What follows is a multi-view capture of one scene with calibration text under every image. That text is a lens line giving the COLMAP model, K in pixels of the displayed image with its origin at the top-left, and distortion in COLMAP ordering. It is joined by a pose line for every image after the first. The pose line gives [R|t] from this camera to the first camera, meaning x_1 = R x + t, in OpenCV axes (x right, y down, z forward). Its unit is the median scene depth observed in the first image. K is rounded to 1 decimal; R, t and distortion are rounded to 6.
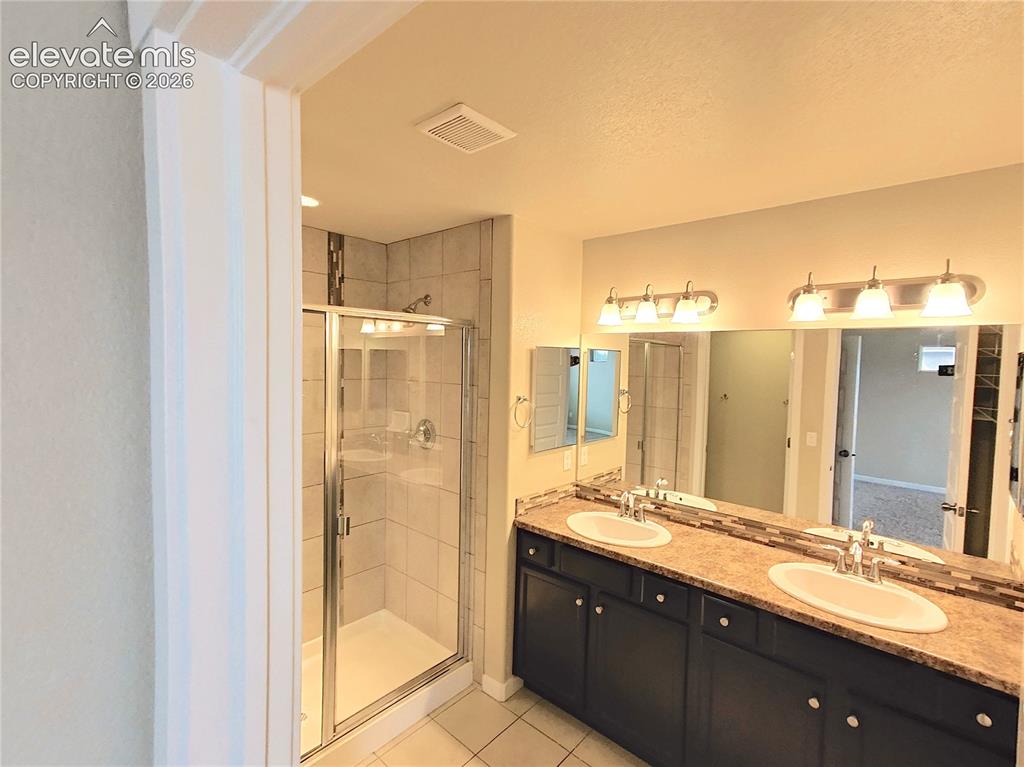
lens RADIAL K [[474.1, 0, 510.1], [0, 474.1, 384.6], [0, 0, 1]] dist [-0.000463, 0.000195]
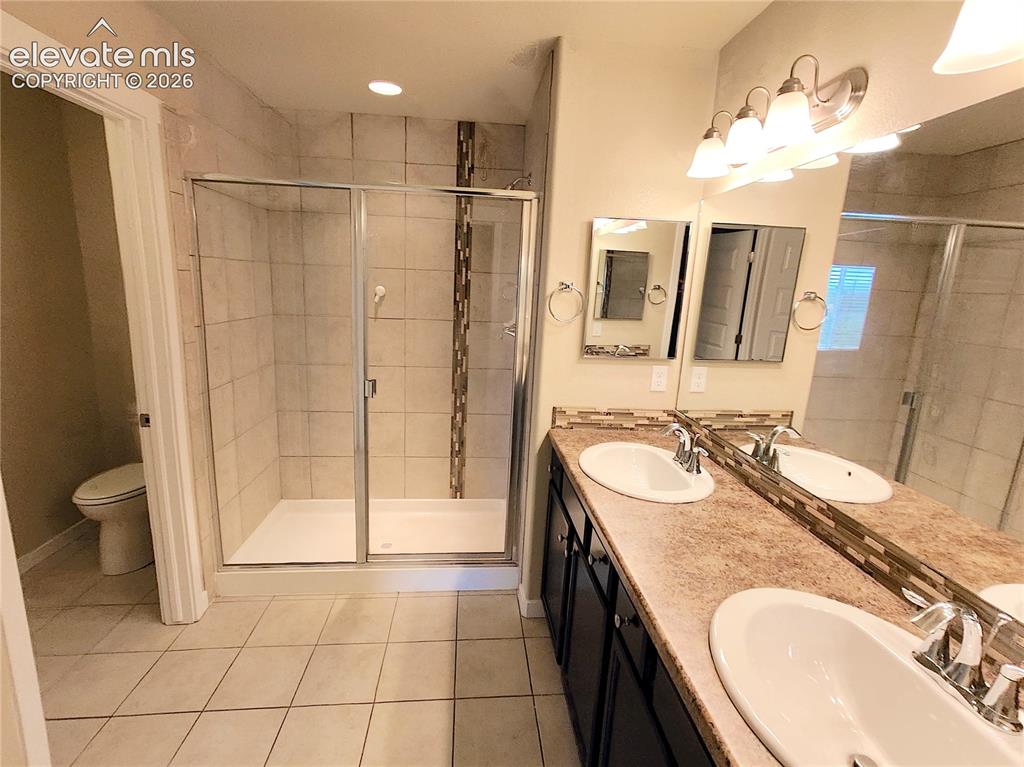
lens RADIAL K [[474.1, 0, 510.1], [0, 474.1, 384.6], [0, 0, 1]] dist [-0.000463, 0.000195]
pose [[0.726805, 0.150753, -0.670095, 0.511122], [-0.061232, 0.985952, 0.155398, 0.075692], [0.684109, -0.071913, 0.725826, 0.335162]]
